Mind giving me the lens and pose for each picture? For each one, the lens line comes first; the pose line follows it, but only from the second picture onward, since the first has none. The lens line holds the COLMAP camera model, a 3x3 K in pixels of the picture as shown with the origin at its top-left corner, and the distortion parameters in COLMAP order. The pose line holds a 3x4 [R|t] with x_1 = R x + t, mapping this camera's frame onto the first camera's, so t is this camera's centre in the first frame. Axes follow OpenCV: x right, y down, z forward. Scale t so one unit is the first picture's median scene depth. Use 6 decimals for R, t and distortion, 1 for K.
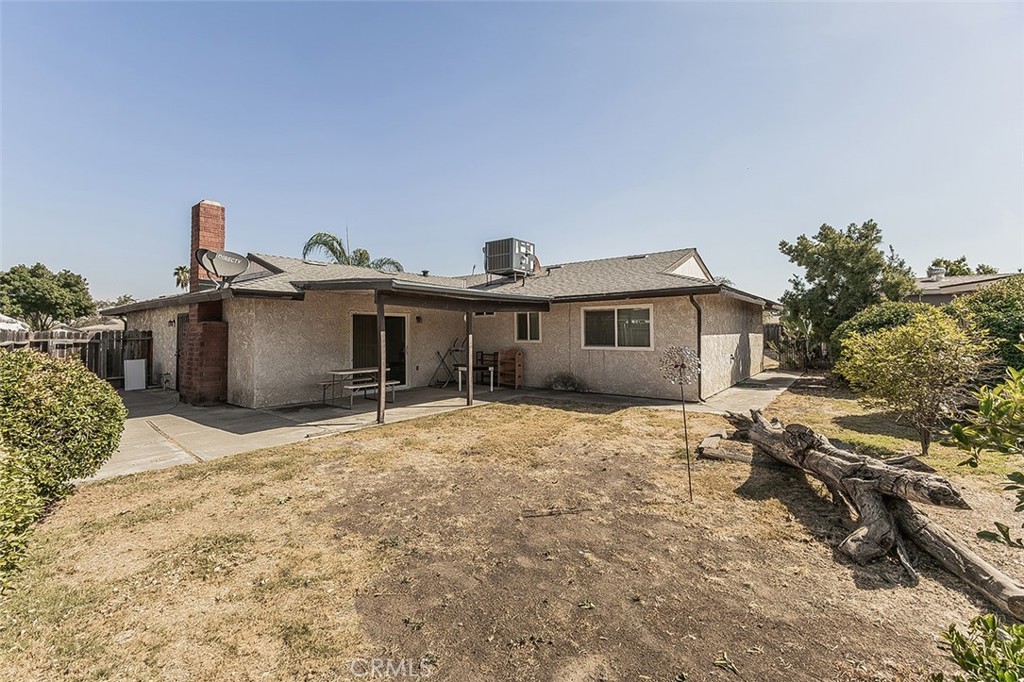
lens RADIAL K [[450.7, 0, 464.4], [0, 450.7, 334.9], [0, 0, 1]] dist [0.001952, 0.000152]
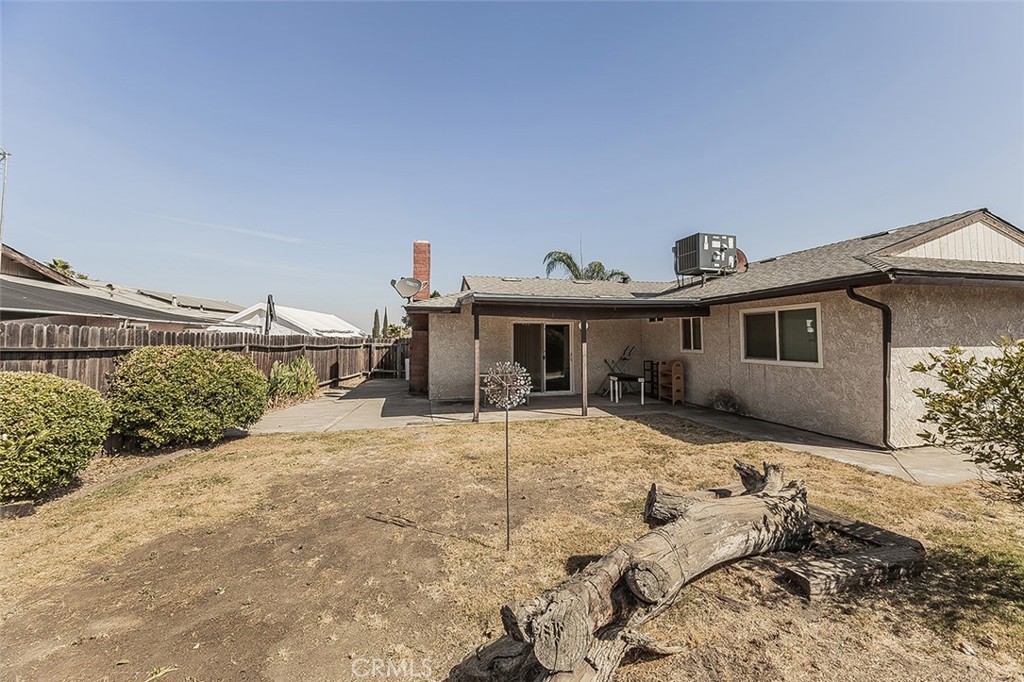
lens RADIAL K [[420.6, 0, 495.0], [0, 420.6, 336.4], [0, 0, 1]] dist [0.001991, 0.000059]
pose [[0.805205, -0.000089, -0.592997, 0.327709], [-0.005988, 0.999948, -0.008281, -0.005040], [0.592966, 0.010219, 0.805162, 0.128032]]
